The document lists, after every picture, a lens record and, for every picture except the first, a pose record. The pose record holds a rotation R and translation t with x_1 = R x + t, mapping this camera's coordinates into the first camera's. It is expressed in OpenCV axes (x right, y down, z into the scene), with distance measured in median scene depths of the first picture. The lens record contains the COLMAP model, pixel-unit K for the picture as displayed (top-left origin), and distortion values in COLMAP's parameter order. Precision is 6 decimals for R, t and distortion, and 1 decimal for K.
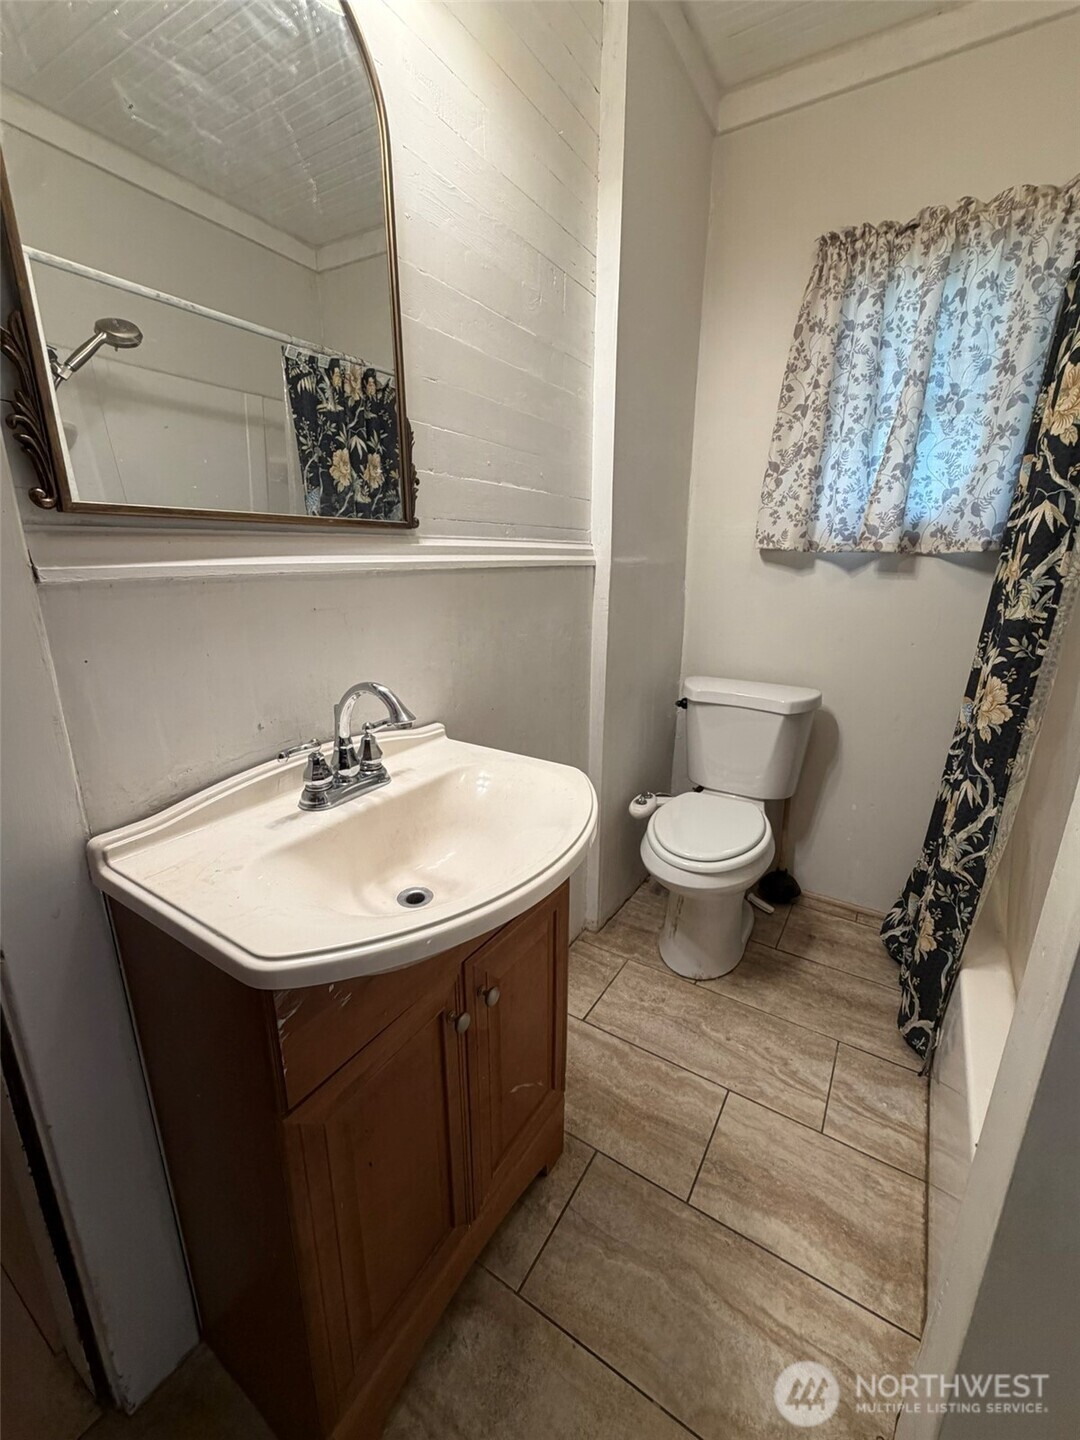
lens RADIAL K [[589.9, 0, 540.0], [0, 589.9, 720.0], [0, 0, 1]] dist [-0.000272, -0.000344]
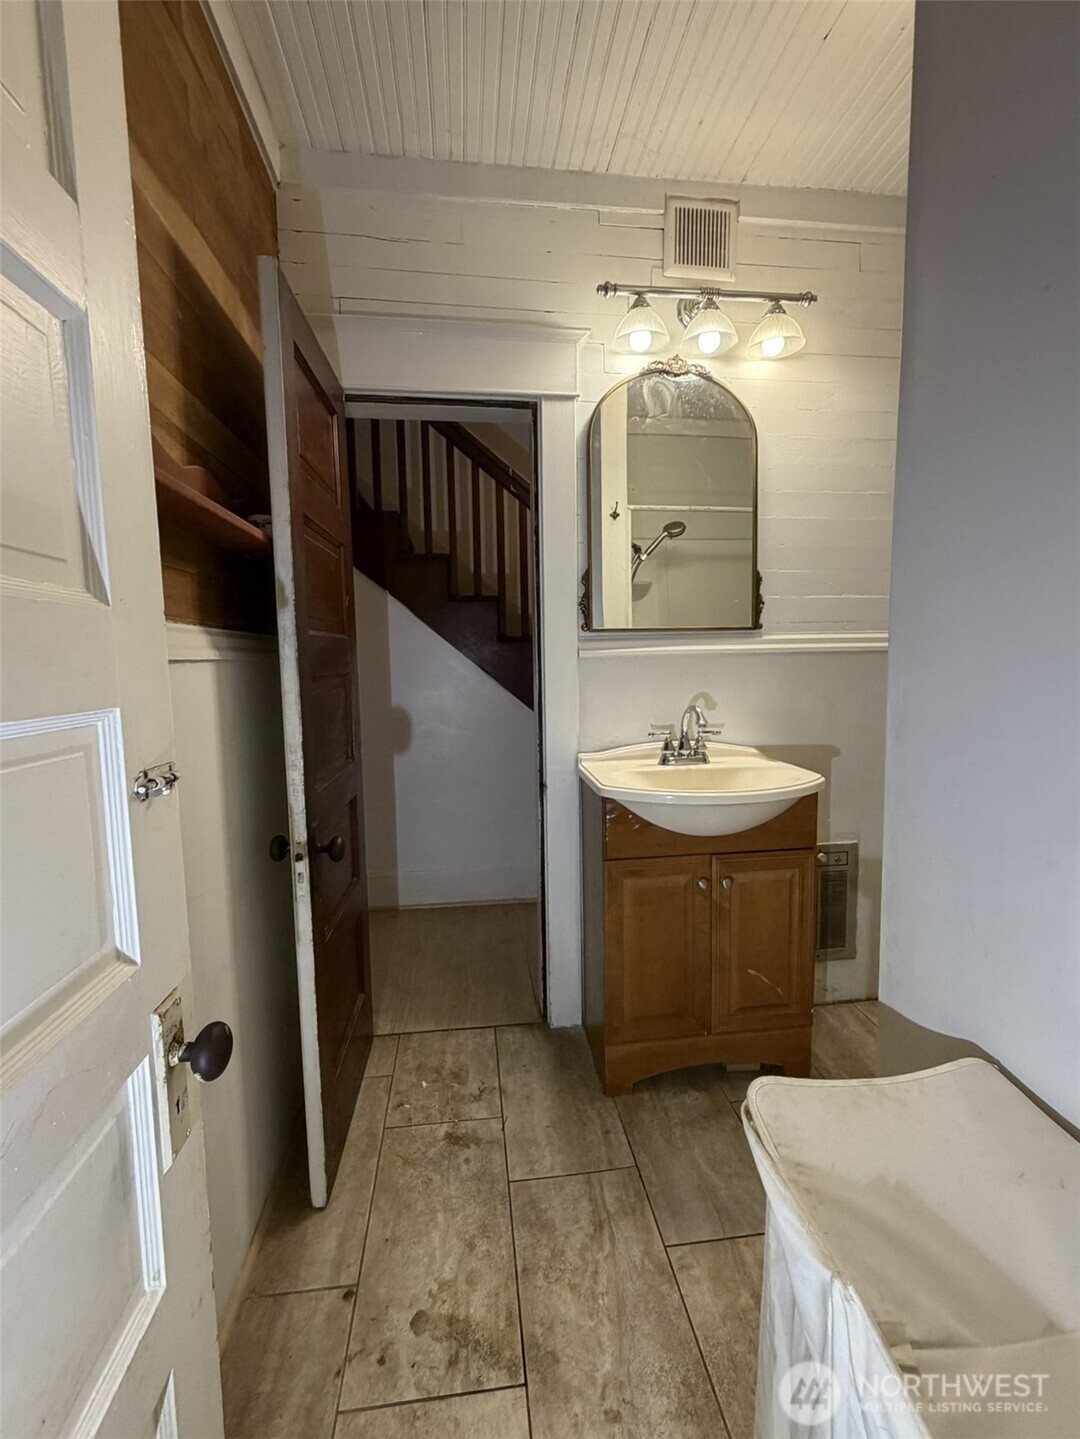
lens RADIAL K [[584.6, 0, 540.0], [0, 584.6, 719.5], [0, 0, 1]] dist [-0.000012, -0.000004]
pose [[0.634673, 0.060394, -0.770417, 0.746548], [-0.187644, 0.979149, -0.077825, 0.193823], [0.749653, 0.193958, 0.632772, -0.529175]]
